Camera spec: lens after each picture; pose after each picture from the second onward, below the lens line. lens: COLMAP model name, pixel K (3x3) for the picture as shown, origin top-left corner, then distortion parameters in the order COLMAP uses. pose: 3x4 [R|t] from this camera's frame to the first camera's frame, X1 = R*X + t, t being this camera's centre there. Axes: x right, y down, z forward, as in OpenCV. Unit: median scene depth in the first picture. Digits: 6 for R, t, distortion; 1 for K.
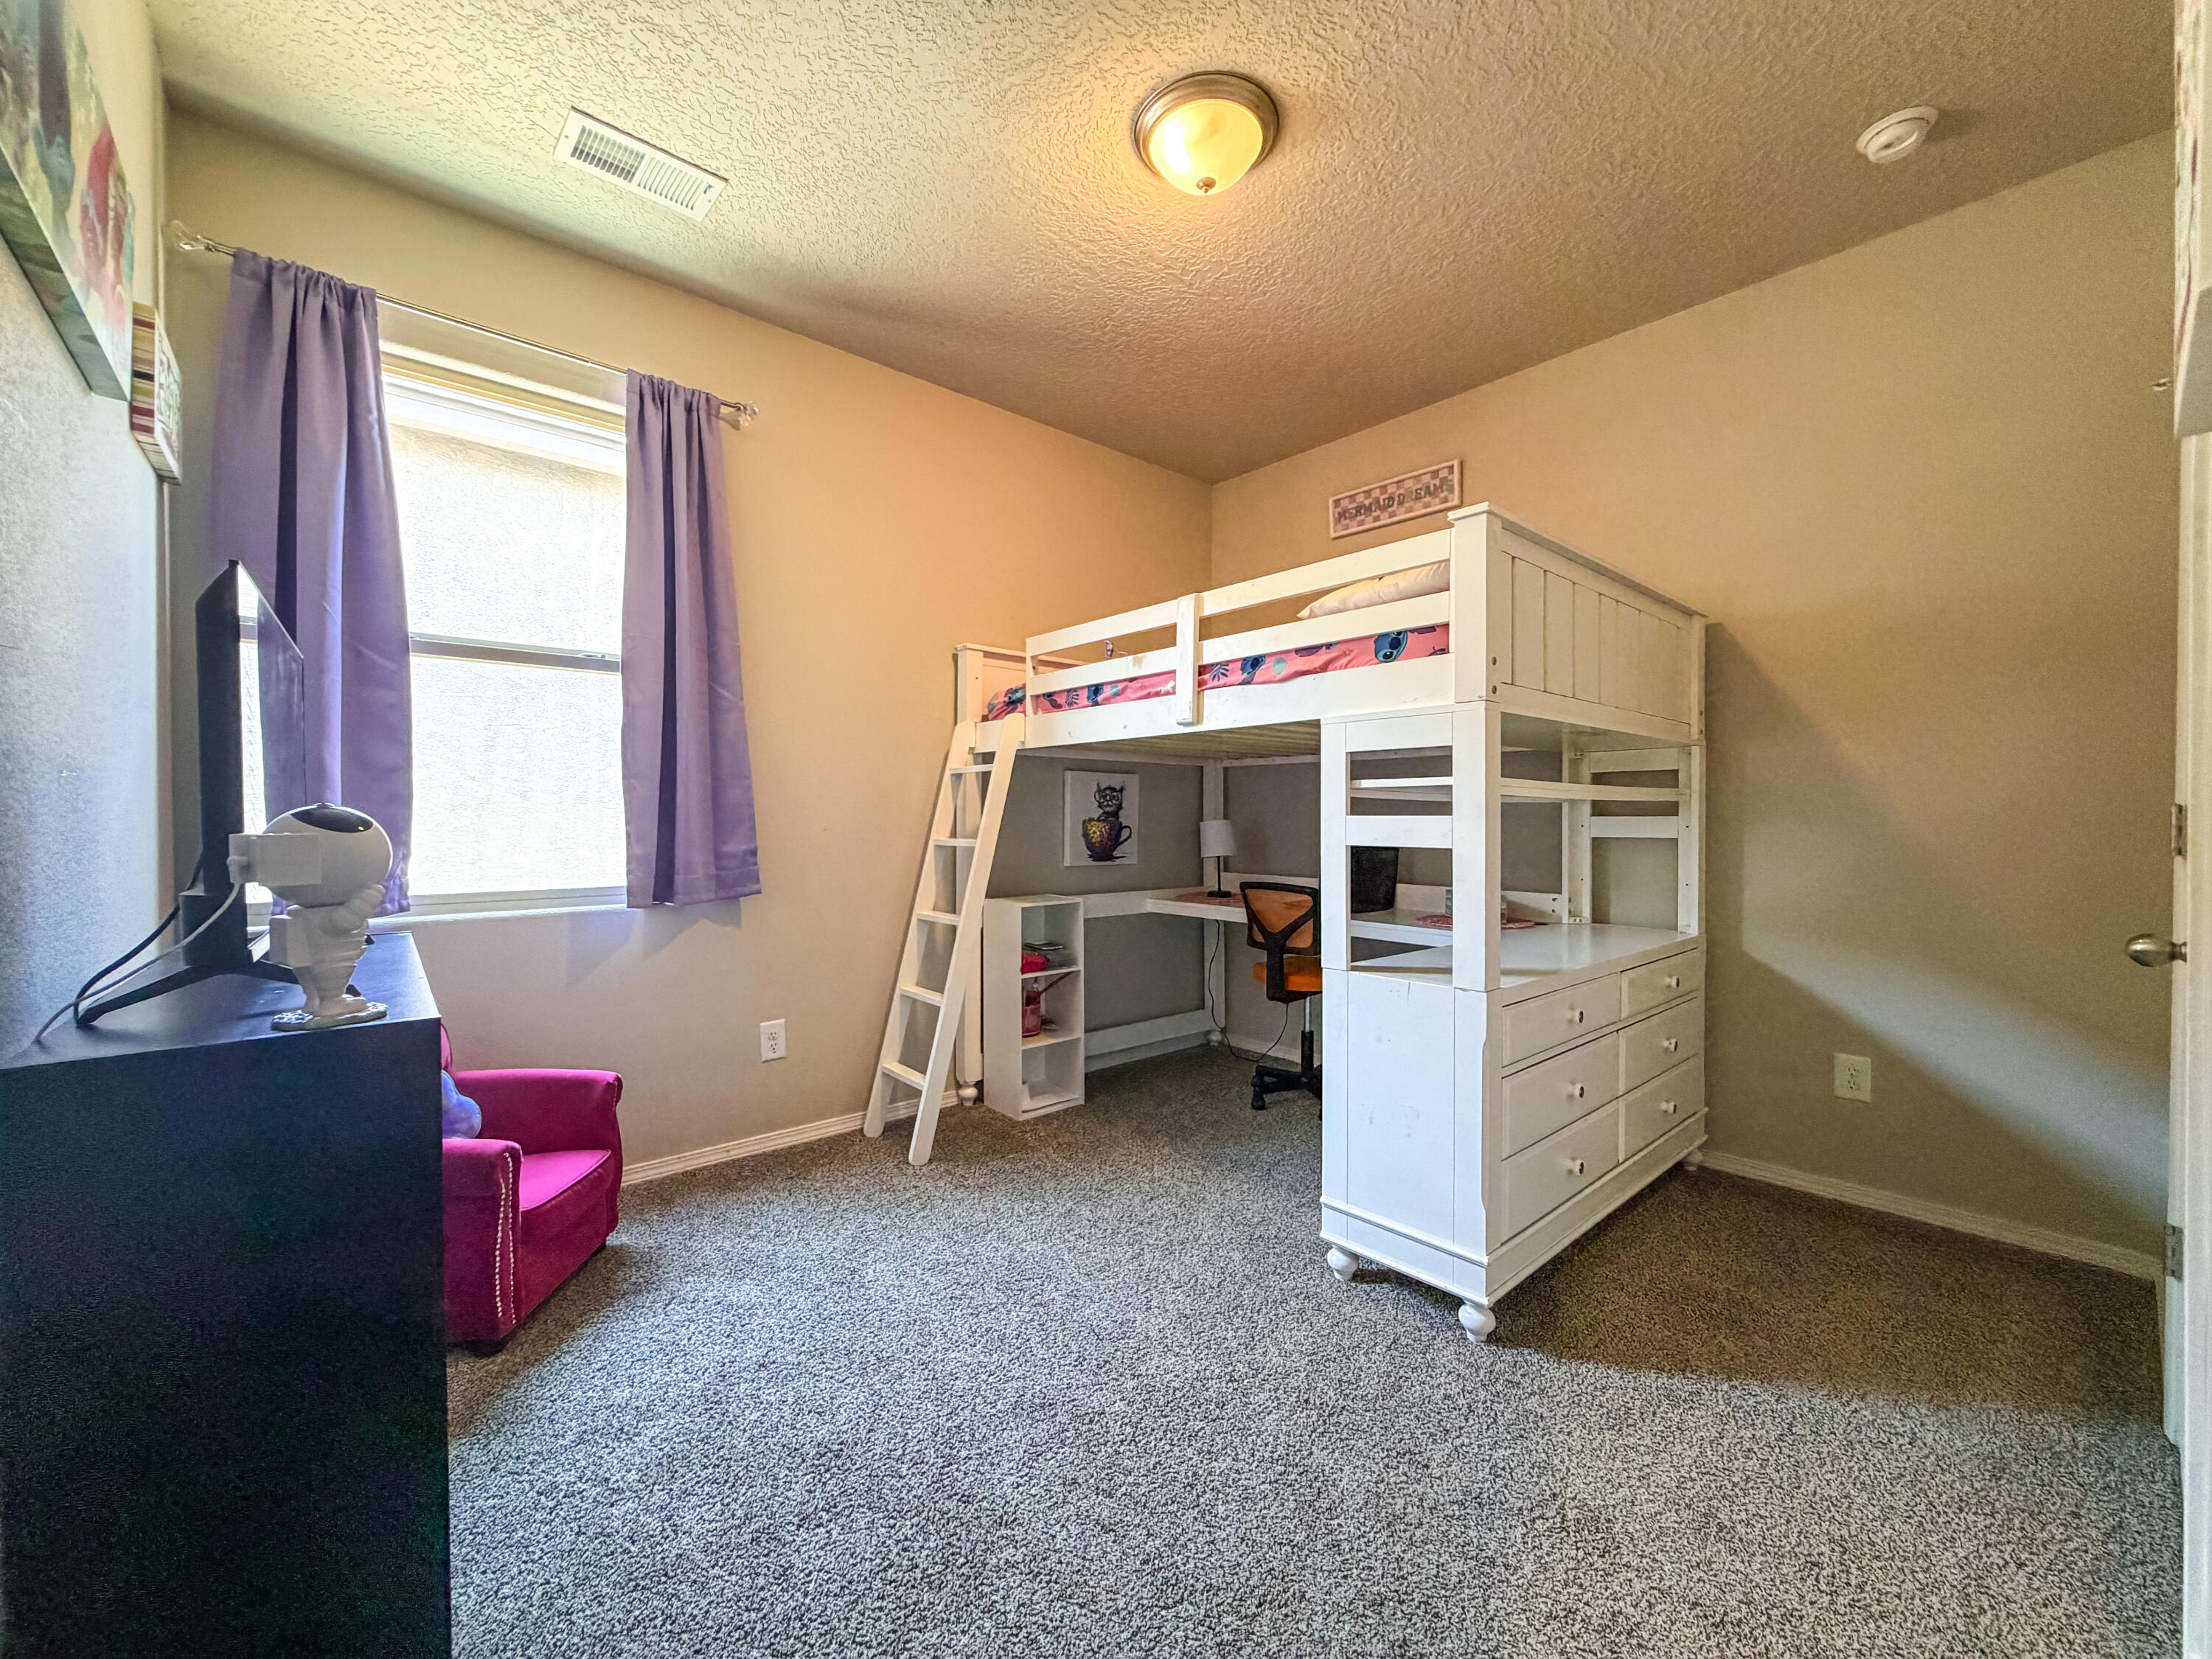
lens RADIAL K [[890.3, 0, 1100.2], [0, 890.3, 827.2], [0, 0, 1]] dist [-0.000353, -0.000593]
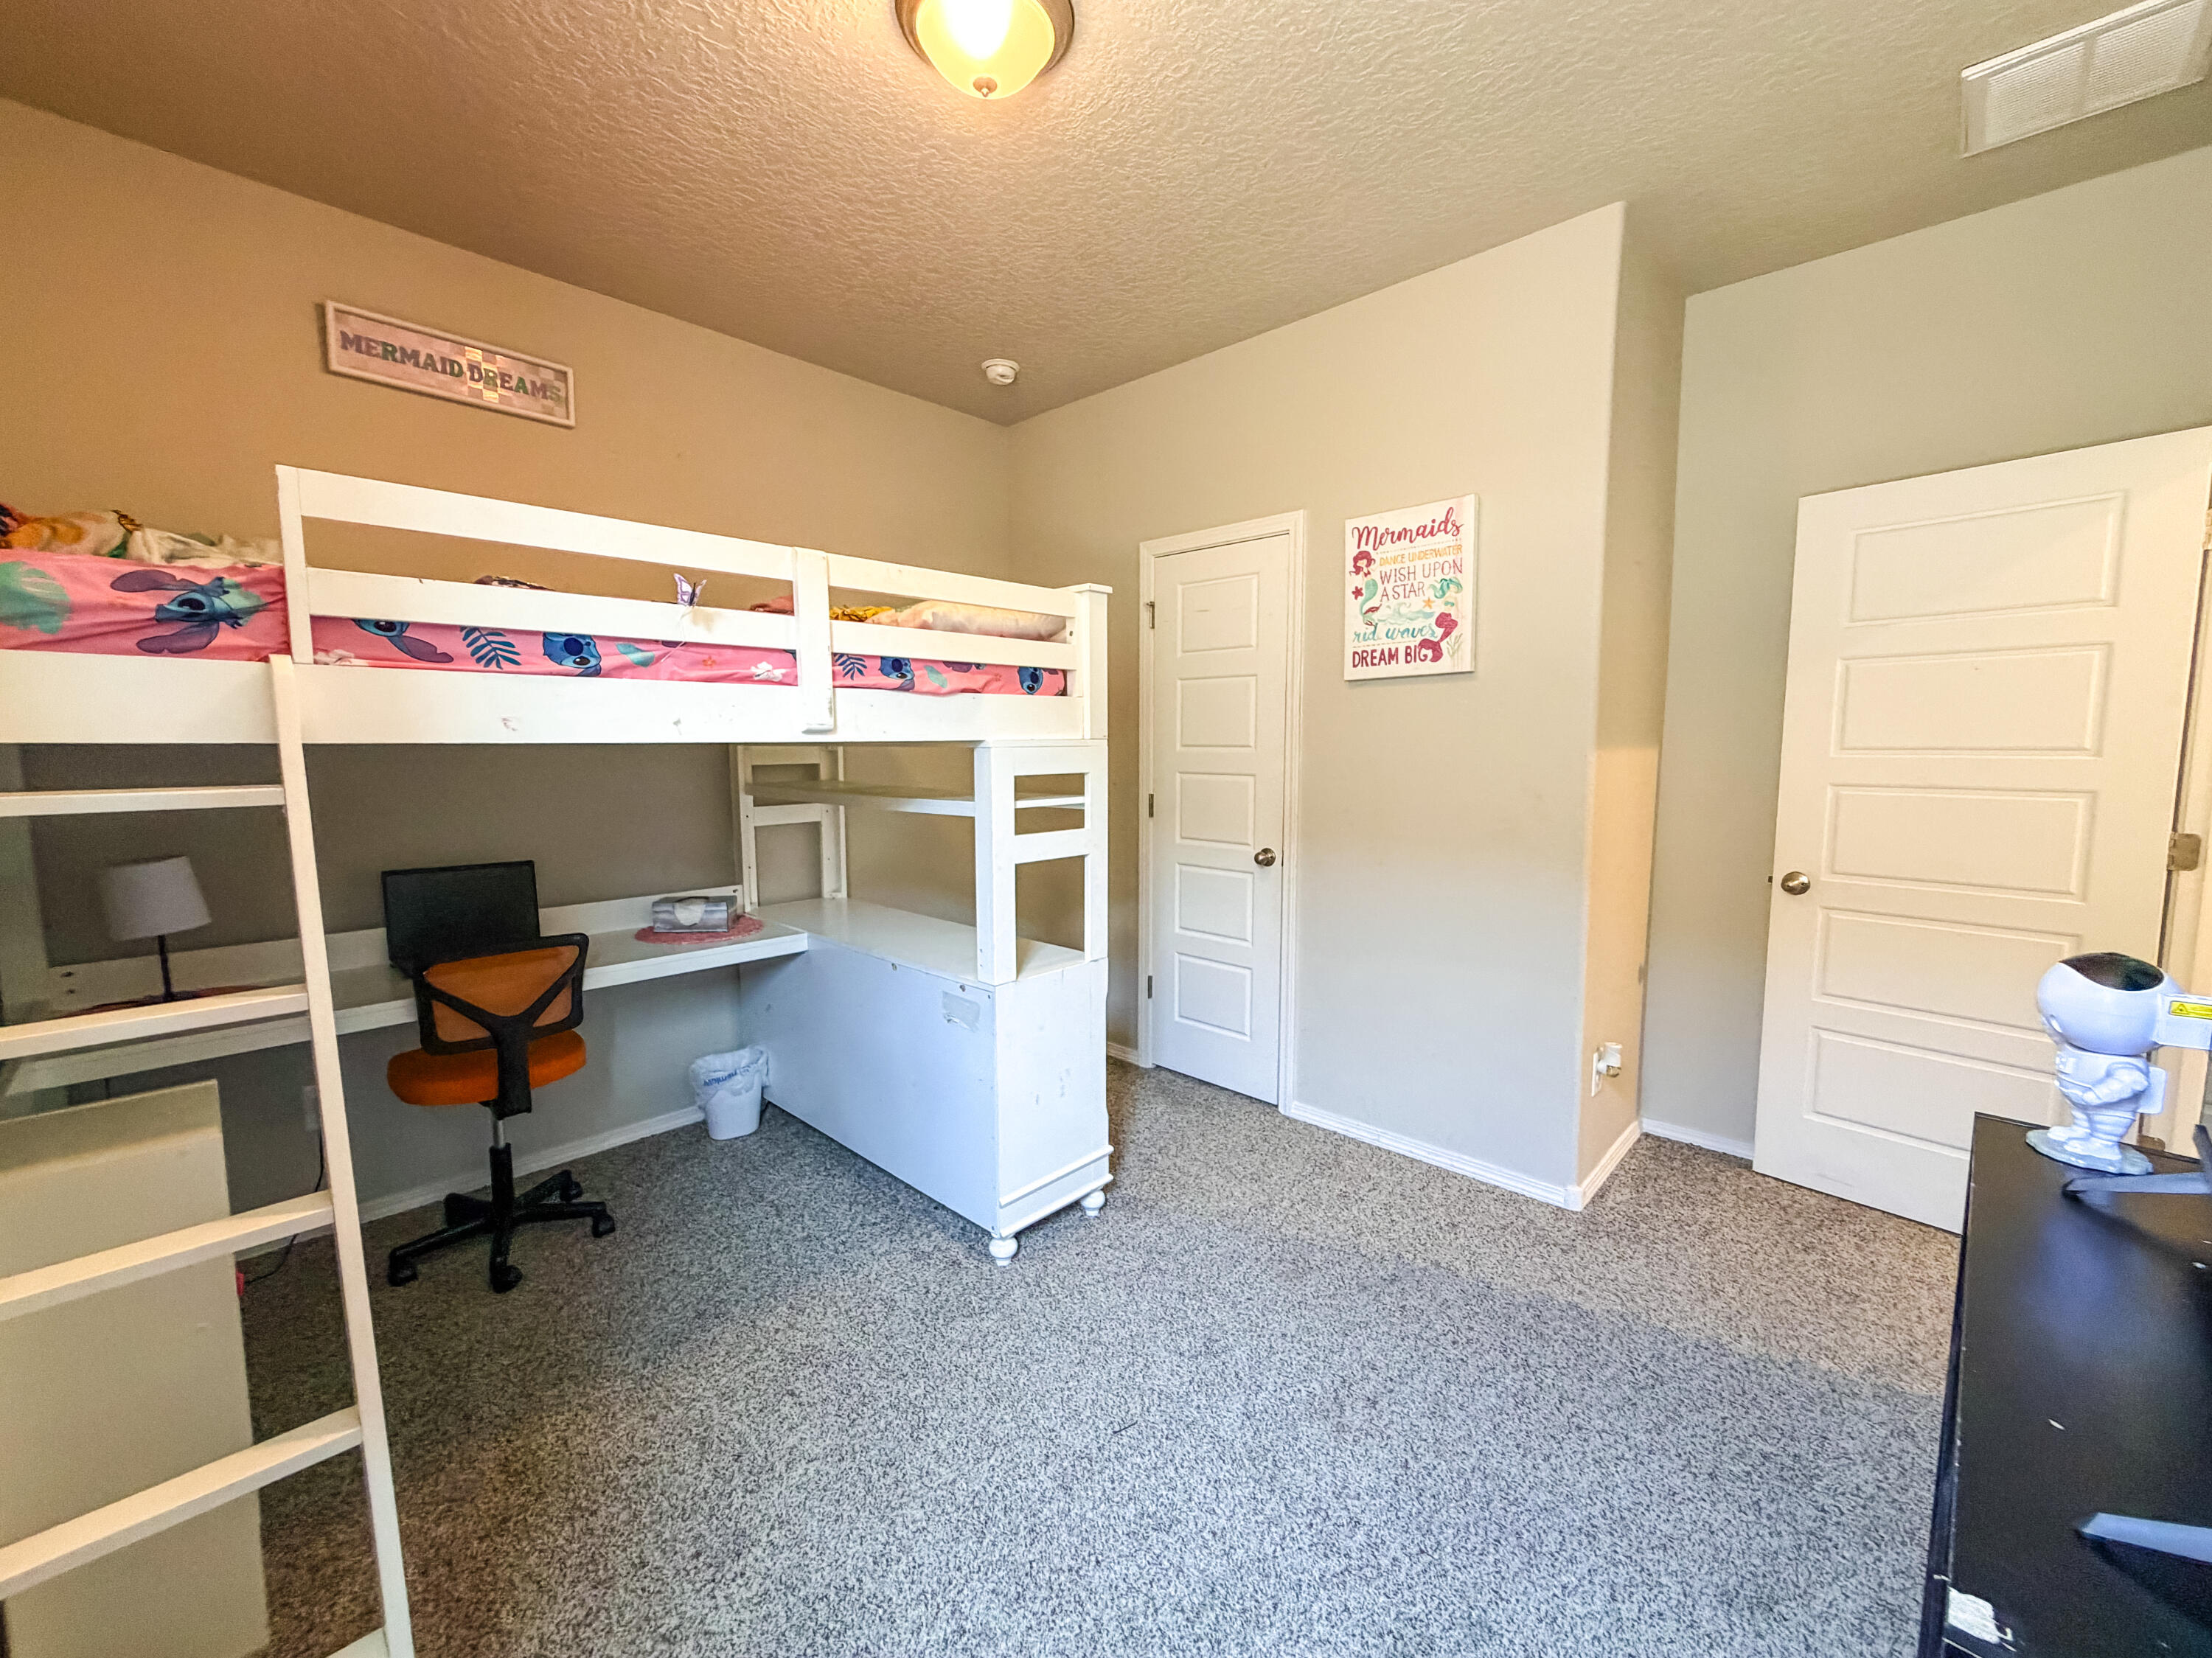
lens RADIAL K [[890.2, 0, 1101.5], [0, 890.2, 826.6], [0, 0, 1]] dist [-0.000353, -0.000593]
pose [[-0.099232, -0.090922, 0.990902, -0.670746], [0.021921, 0.995375, 0.093528, -0.103729], [-0.994823, 0.031003, -0.096780, 0.865366]]
